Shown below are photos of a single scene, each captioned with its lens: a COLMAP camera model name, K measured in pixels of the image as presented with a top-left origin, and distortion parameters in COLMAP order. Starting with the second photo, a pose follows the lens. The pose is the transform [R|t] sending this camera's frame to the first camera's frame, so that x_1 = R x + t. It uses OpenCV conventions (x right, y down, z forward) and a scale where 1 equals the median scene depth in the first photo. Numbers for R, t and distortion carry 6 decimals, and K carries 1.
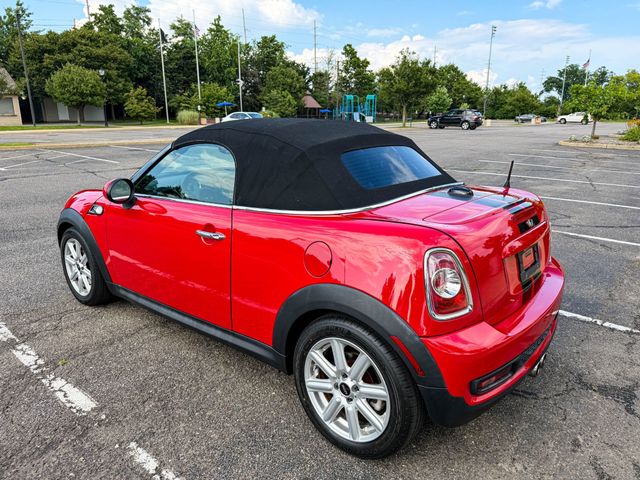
lens RADIAL K [[453.2, 0, 323.3], [0, 453.2, 242.7], [0, 0, 1]] dist [0.027300, -0.040860]
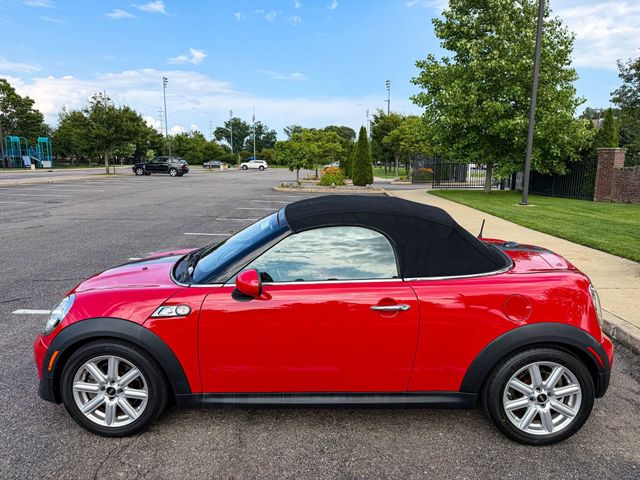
lens RADIAL K [[453.2, 0, 321.1], [0, 453.2, 239.7], [0, 0, 1]] dist [0.027300, -0.040860]
pose [[0.782413, -0.098534, 0.614915, -0.058887], [0.158602, 0.986373, -0.043748, -0.009170], [-0.602225, 0.131756, 0.787379, 0.011464]]
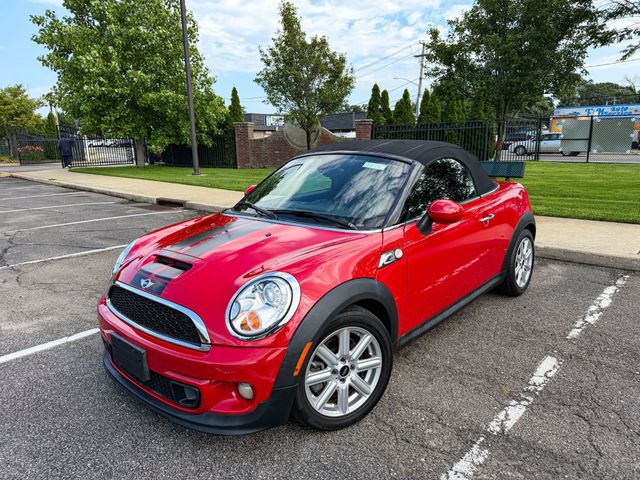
lens RADIAL K [[453.2, 0, 324.1], [0, 453.2, 242.3], [0, 0, 1]] dist [0.027300, -0.040860]
pose [[0.025123, -0.218134, 0.975595, -0.093430], [0.280812, 0.938150, 0.202531, -0.021180], [-0.959434, 0.268871, 0.084824, 0.077411]]
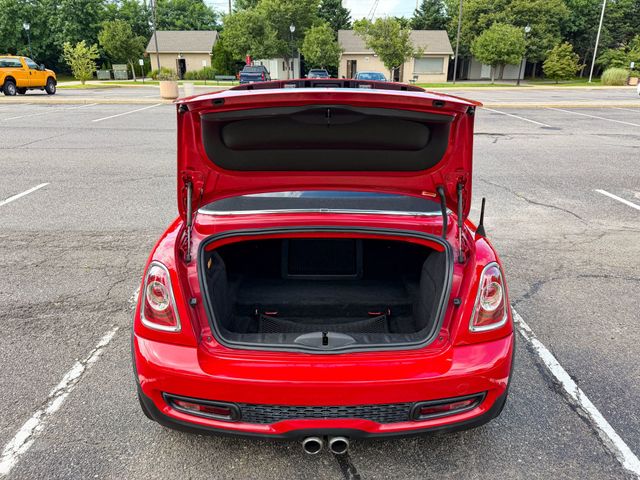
lens RADIAL K [[453.2, 0, 322.2], [0, 453.2, 238.7], [0, 0, 1]] dist [0.027300, -0.040860]
pose [[0.642103, 0.264348, -0.719600, 0.051358], [-0.205264, 0.963678, 0.170853, -0.012500], [0.738627, 0.038002, 0.673042, 0.022434]]
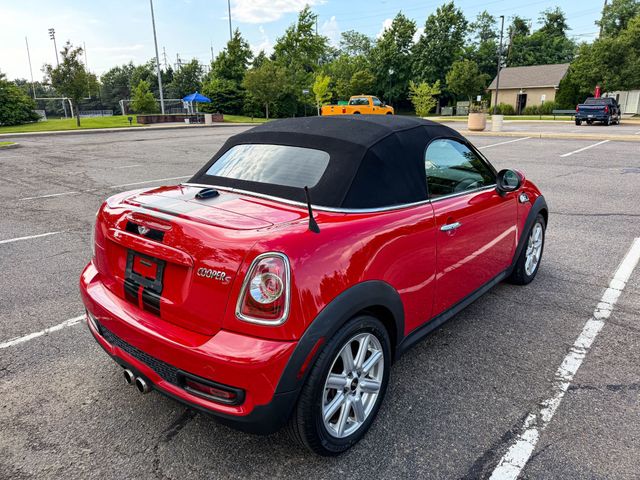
lens RADIAL K [[453.2, 0, 317.7], [0, 453.2, 241.1], [0, 0, 1]] dist [0.027300, -0.040860]
pose [[-0.026093, 0.272760, -0.961728, 0.068222], [-0.253950, 0.928687, 0.270279, -0.018482], [0.966865, 0.251283, 0.045035, 0.065332]]
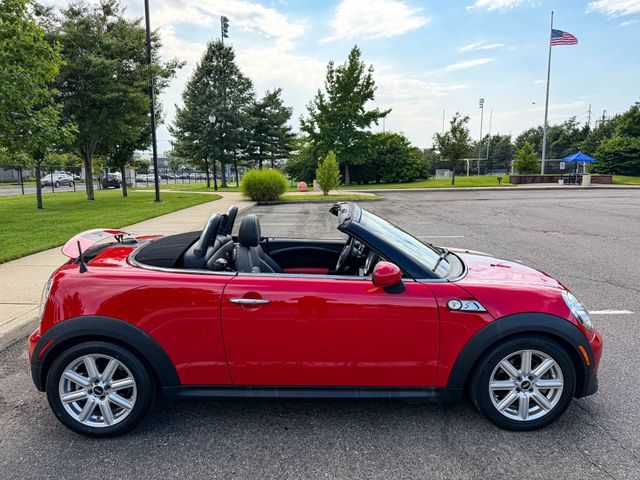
lens RADIAL K [[453.2, 0, 319.2], [0, 453.2, 240.3], [0, 0, 1]] dist [0.027300, -0.040860]
pose [[-0.767362, 0.095608, -0.634046, 0.042443], [-0.167040, 0.924873, 0.341625, -0.038965], [0.619074, 0.368061, -0.693742, 0.128762]]
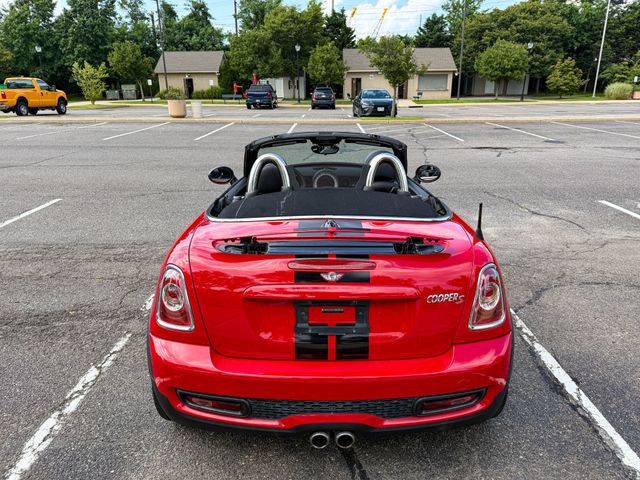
lens RADIAL K [[453.2, 0, 322.4], [0, 453.2, 240.4], [0, 0, 1]] dist [0.027300, -0.040860]
pose [[0.634077, 0.236773, -0.736128, 0.053558], [-0.196589, 0.970050, 0.142677, -0.011622], [0.747863, 0.054247, 0.661633, 0.020881]]
